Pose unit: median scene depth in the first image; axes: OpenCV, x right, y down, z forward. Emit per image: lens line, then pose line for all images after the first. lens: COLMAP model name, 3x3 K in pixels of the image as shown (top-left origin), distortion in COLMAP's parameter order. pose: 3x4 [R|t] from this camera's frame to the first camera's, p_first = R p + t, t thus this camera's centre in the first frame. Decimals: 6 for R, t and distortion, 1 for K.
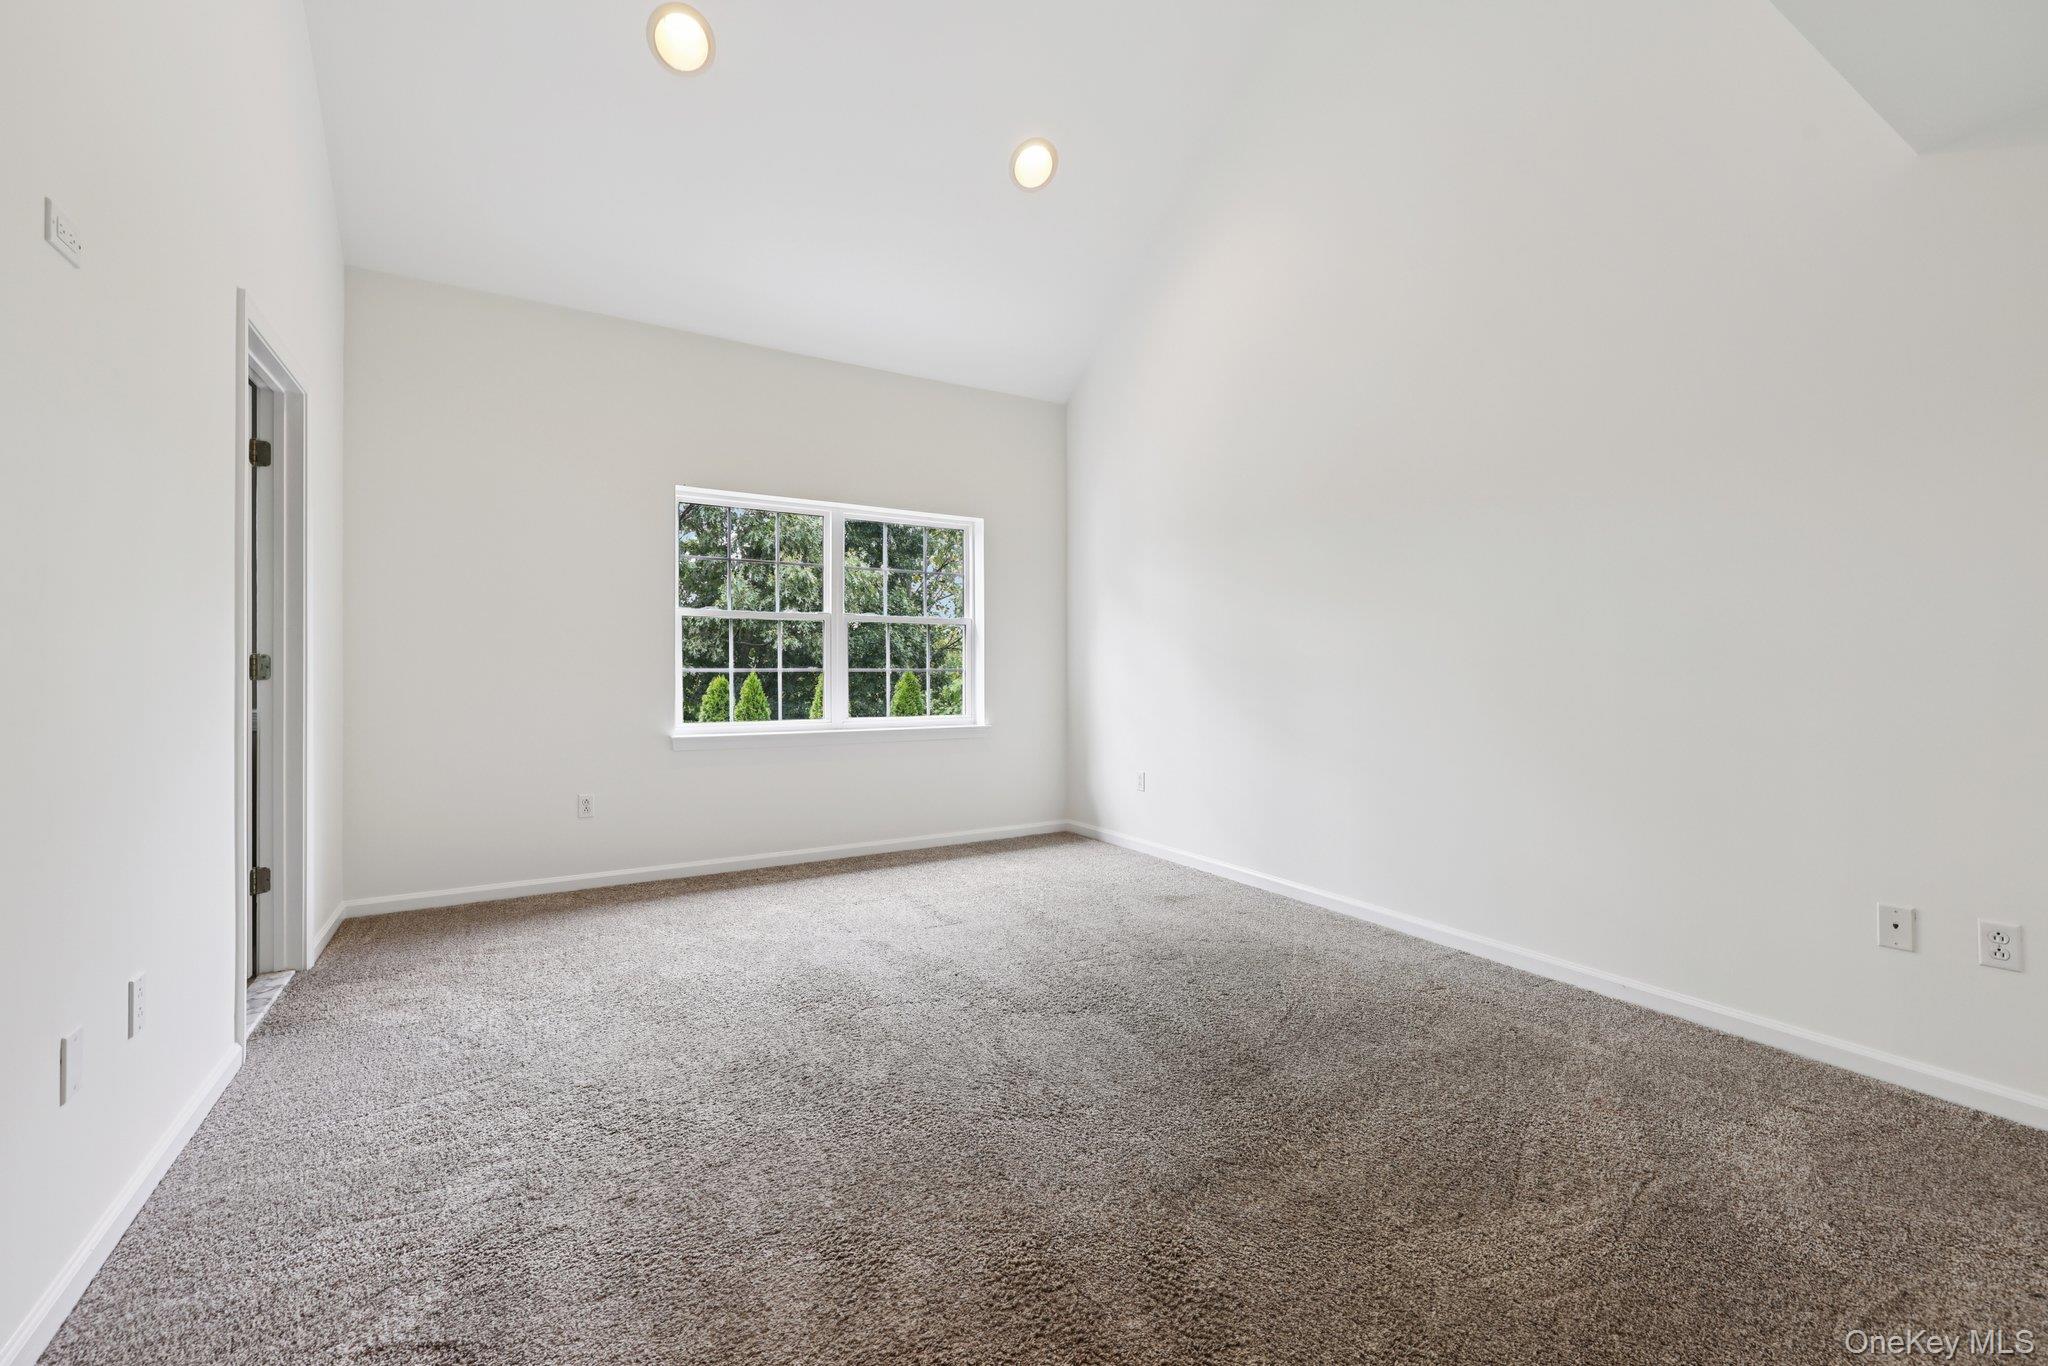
lens RADIAL K [[837.3, 0, 1039.1], [0, 837.3, 670.5], [0, 0, 1]] dist [0.000889, 0.000091]
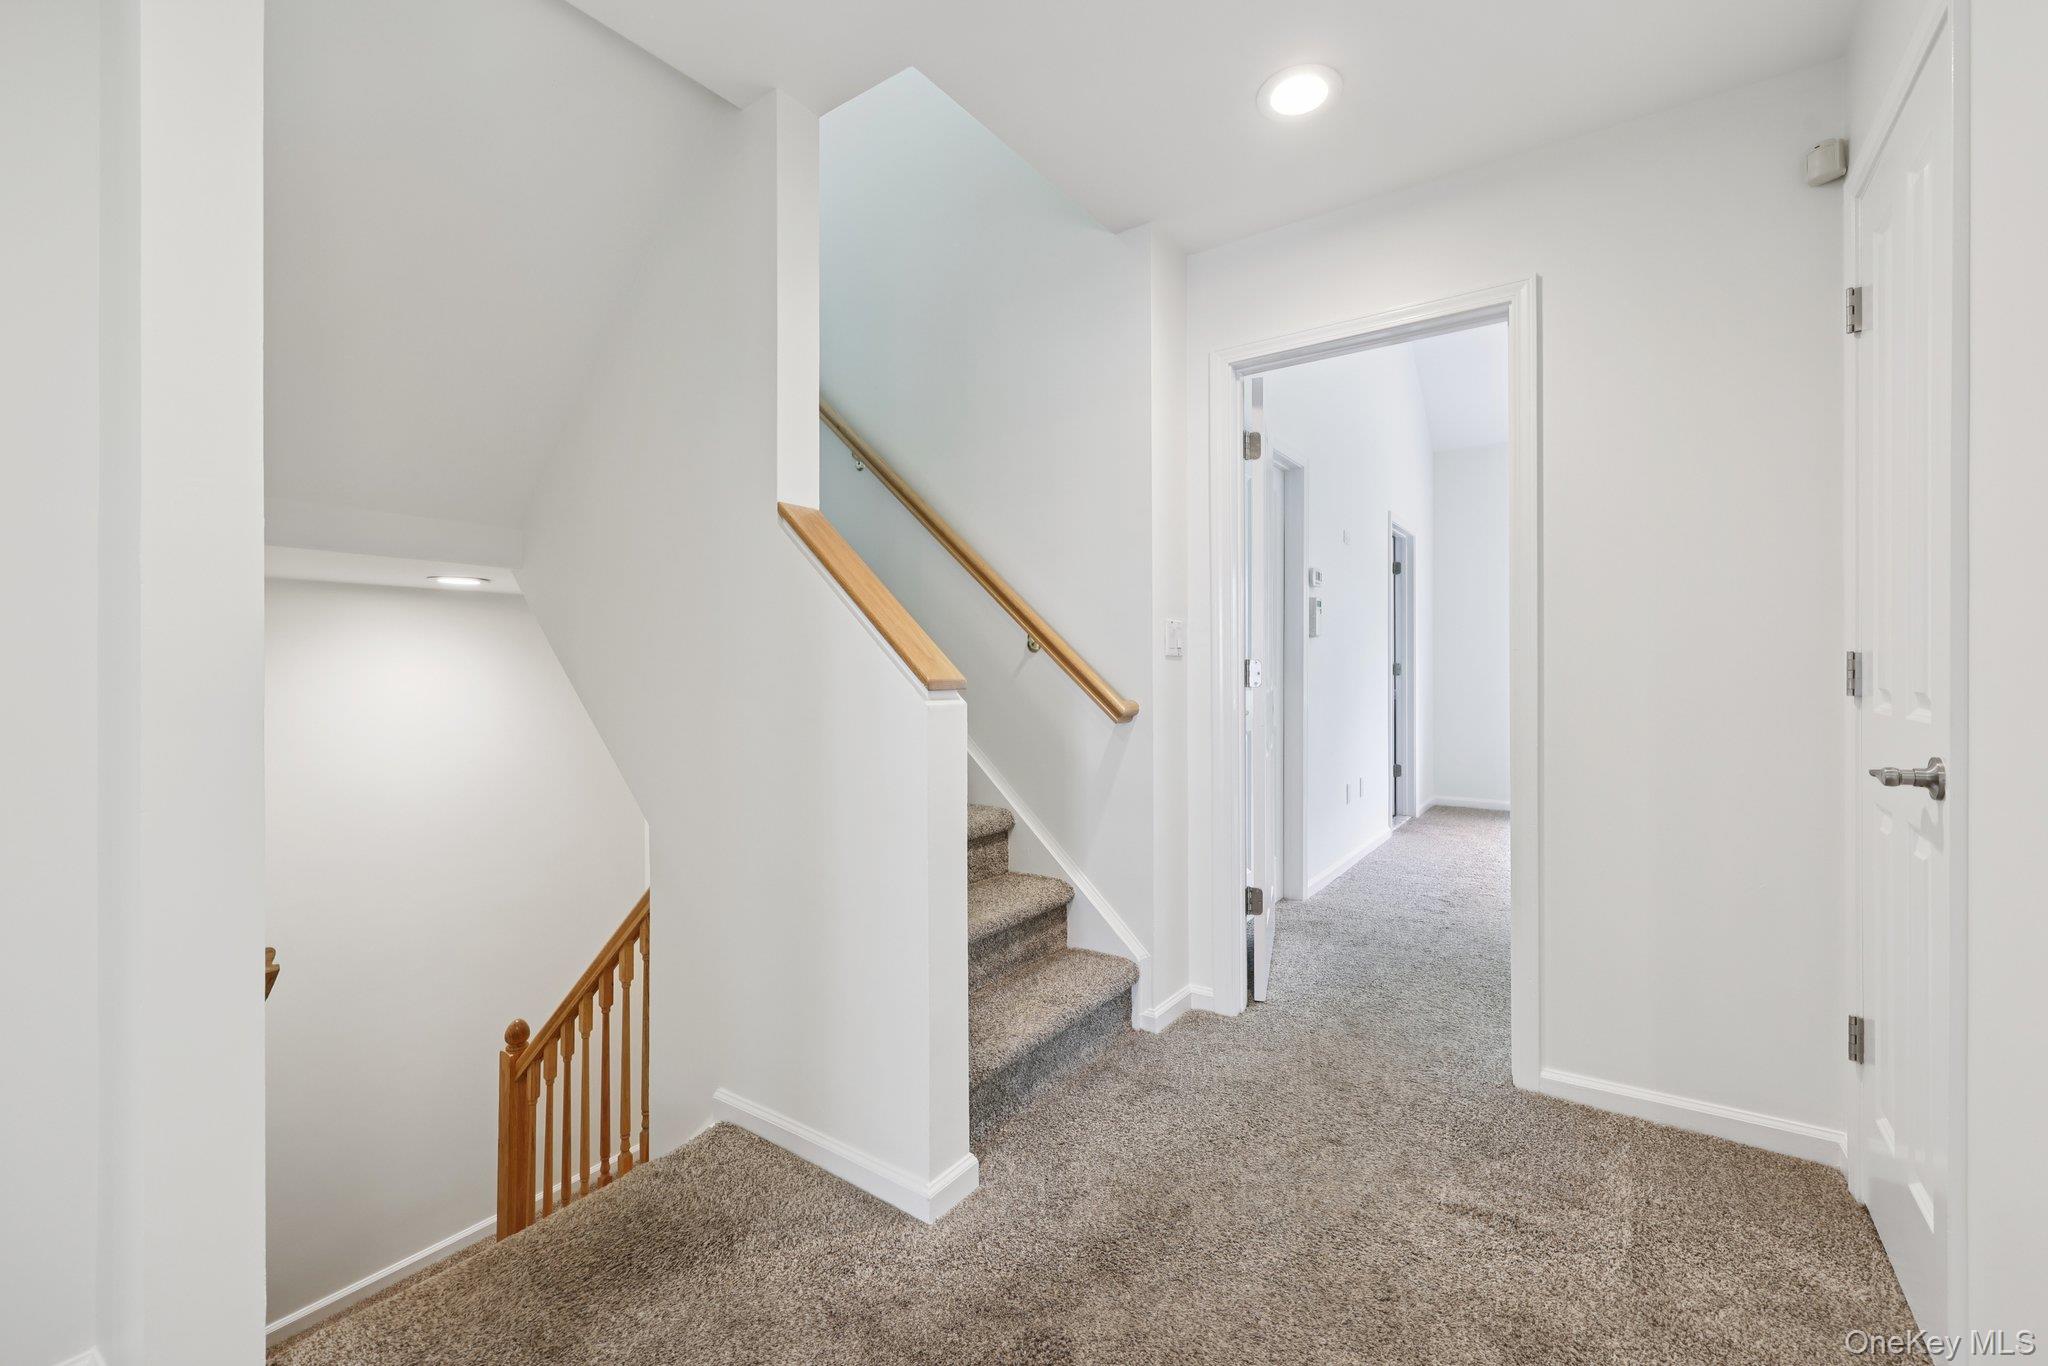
lens RADIAL K [[837.3, 0, 1039.1], [0, 837.3, 670.5], [0, 0, 1]] dist [0.000889, 0.000091]
pose [[0.404318, 0.003134, -0.914613, 0.633562], [0.006042, 0.999963, 0.006097, -0.016925], [0.914599, -0.007992, 0.404284, -0.675579]]
